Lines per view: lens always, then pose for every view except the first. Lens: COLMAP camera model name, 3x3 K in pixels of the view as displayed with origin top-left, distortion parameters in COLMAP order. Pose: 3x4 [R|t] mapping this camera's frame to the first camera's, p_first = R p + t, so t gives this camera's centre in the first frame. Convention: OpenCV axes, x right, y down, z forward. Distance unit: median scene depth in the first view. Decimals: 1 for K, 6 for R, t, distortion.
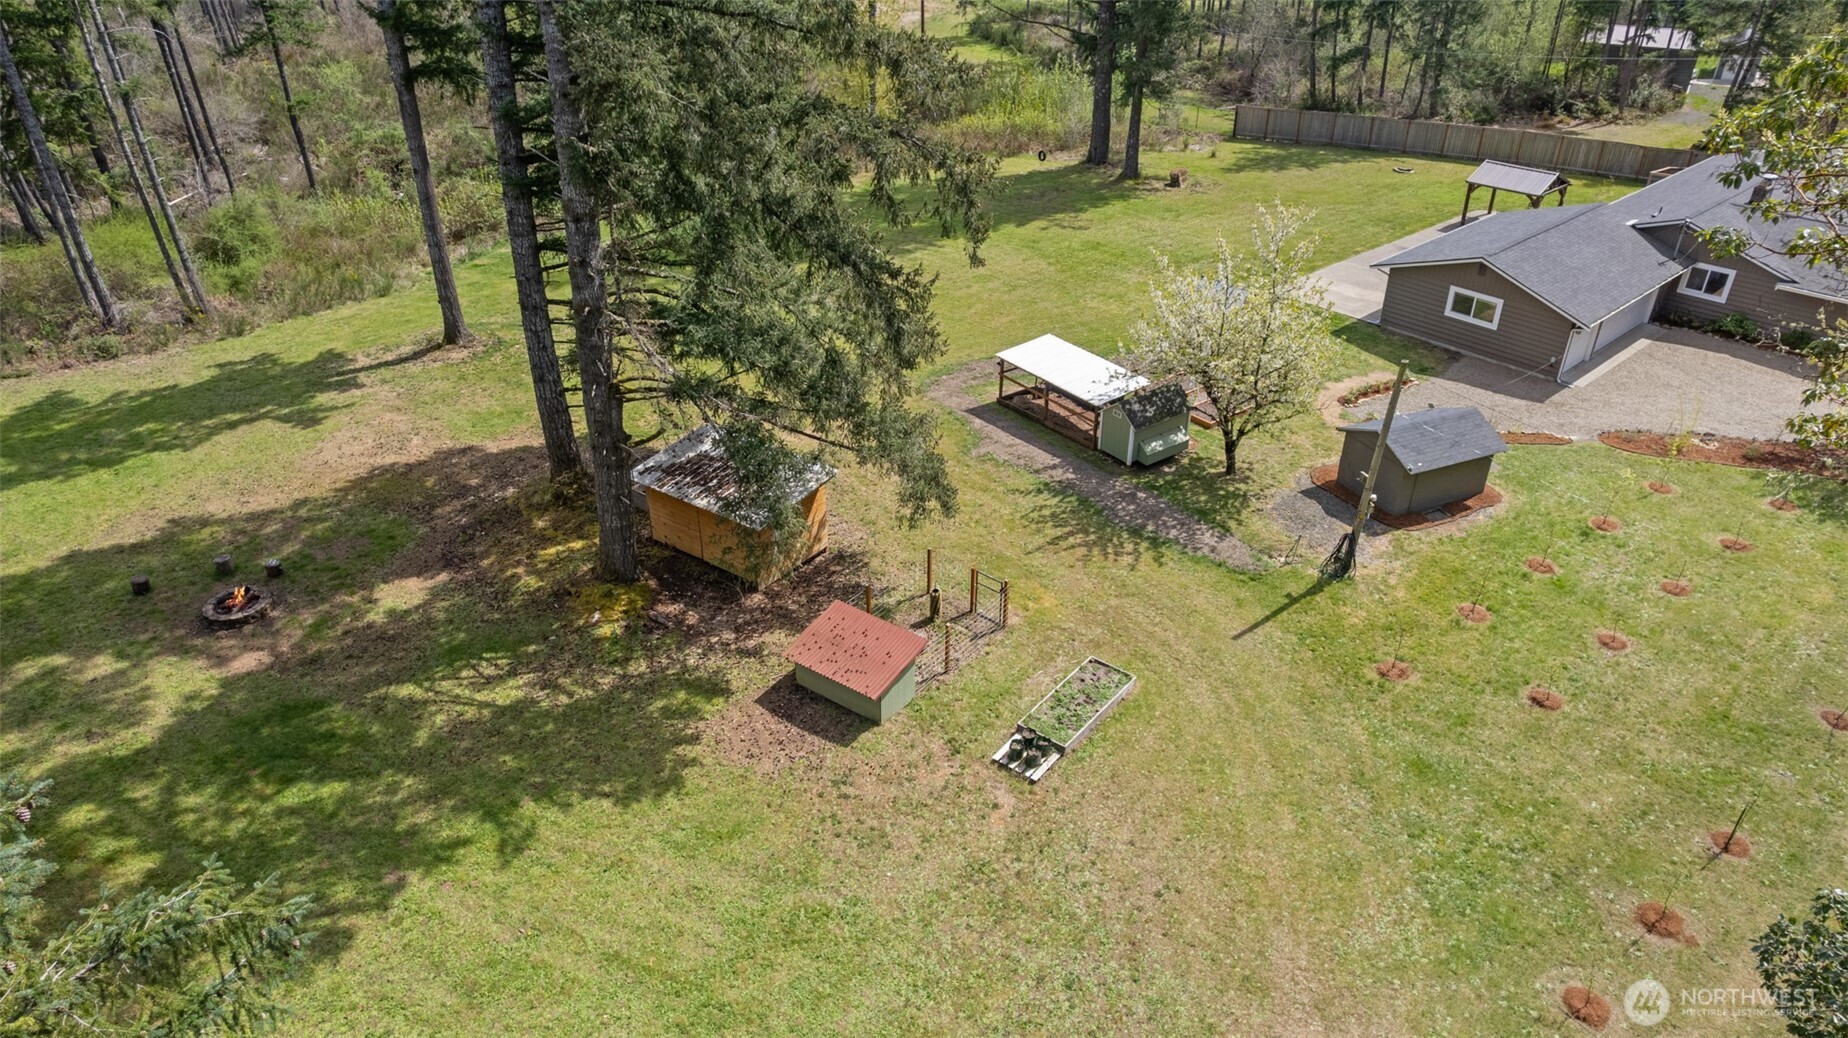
lens RADIAL K [[1197.5, 0, 924.0], [0, 1197.5, 519.0], [0, 0, 1]] dist [-0.118471, 0.107127]
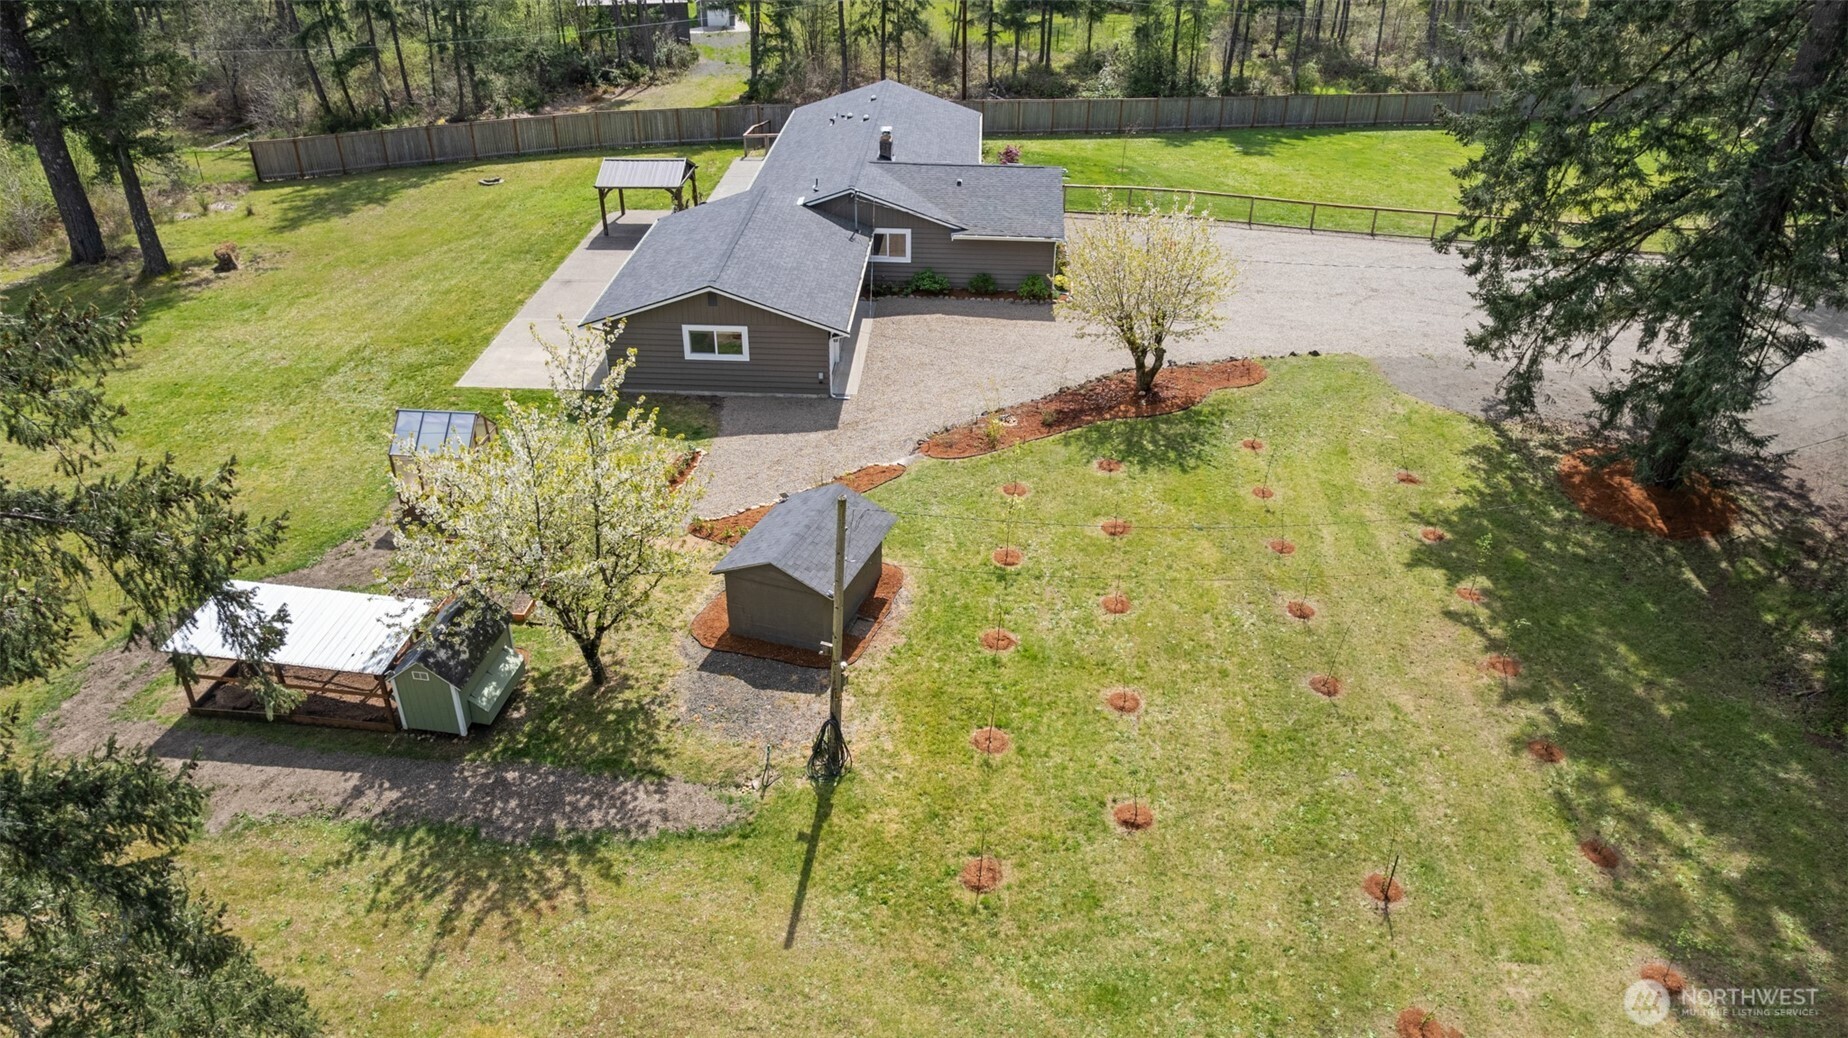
lens RADIAL K [[1239.8, 0, 924.0], [0, 1239.8, 519.0], [0, 0, 1]] dist [-0.033068, 0.000610]
pose [[0.698794, -0.356348, 0.620244, -0.028736], [0.354285, 0.925678, 0.132677, -0.125956], [-0.621425, 0.127029, 0.773107, 0.221462]]
